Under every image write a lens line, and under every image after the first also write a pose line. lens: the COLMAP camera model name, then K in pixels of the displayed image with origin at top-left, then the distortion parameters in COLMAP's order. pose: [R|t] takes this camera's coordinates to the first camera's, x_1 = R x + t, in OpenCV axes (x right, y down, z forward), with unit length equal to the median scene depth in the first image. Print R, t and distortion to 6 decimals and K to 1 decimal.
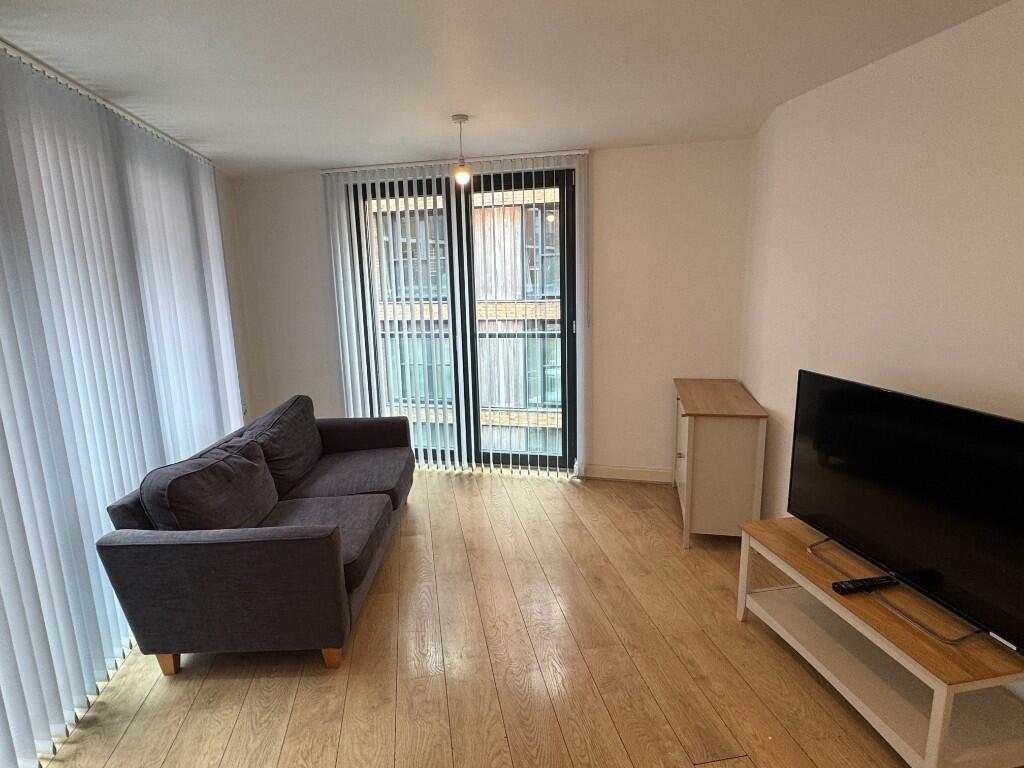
lens RADIAL K [[563.4, 0, 512.0], [0, 563.4, 384.0], [0, 0, 1]] dist [0.001375, 0.001055]
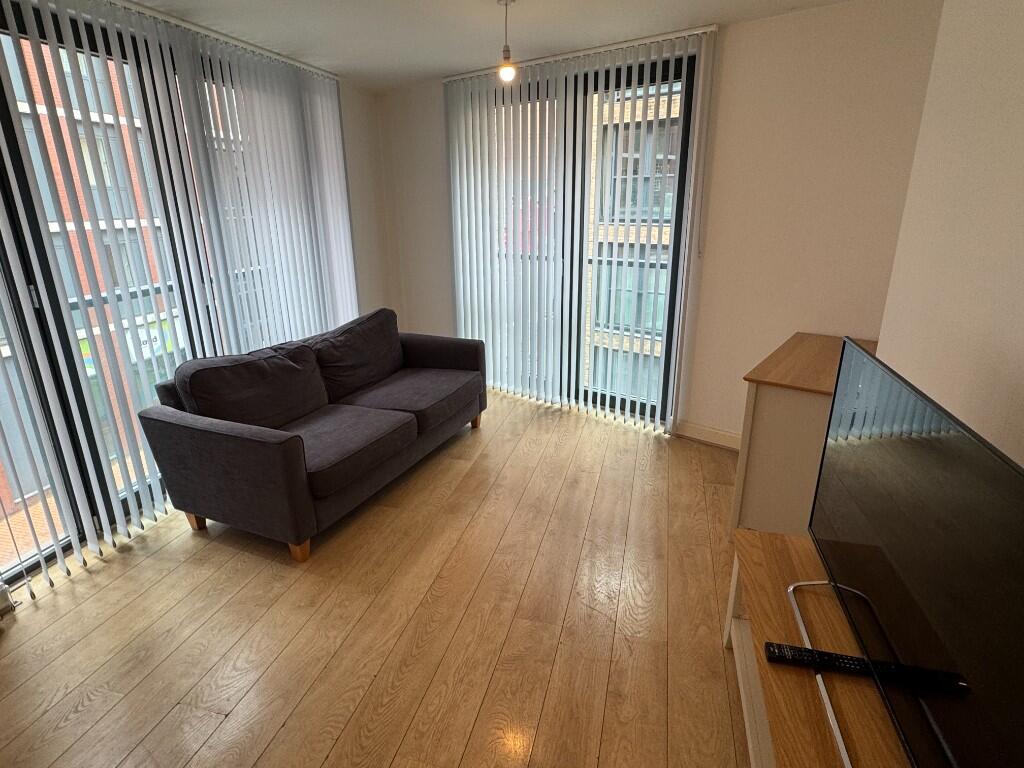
lens RADIAL K [[563.4, 0, 512.0], [0, 563.4, 384.0], [0, 0, 1]] dist [0.001375, 0.001055]
pose [[0.904524, 0.146903, -0.400320, 0.293114], [-0.092689, 0.984073, 0.151688, -0.023658], [0.416228, -0.100100, 0.903734, 0.149334]]
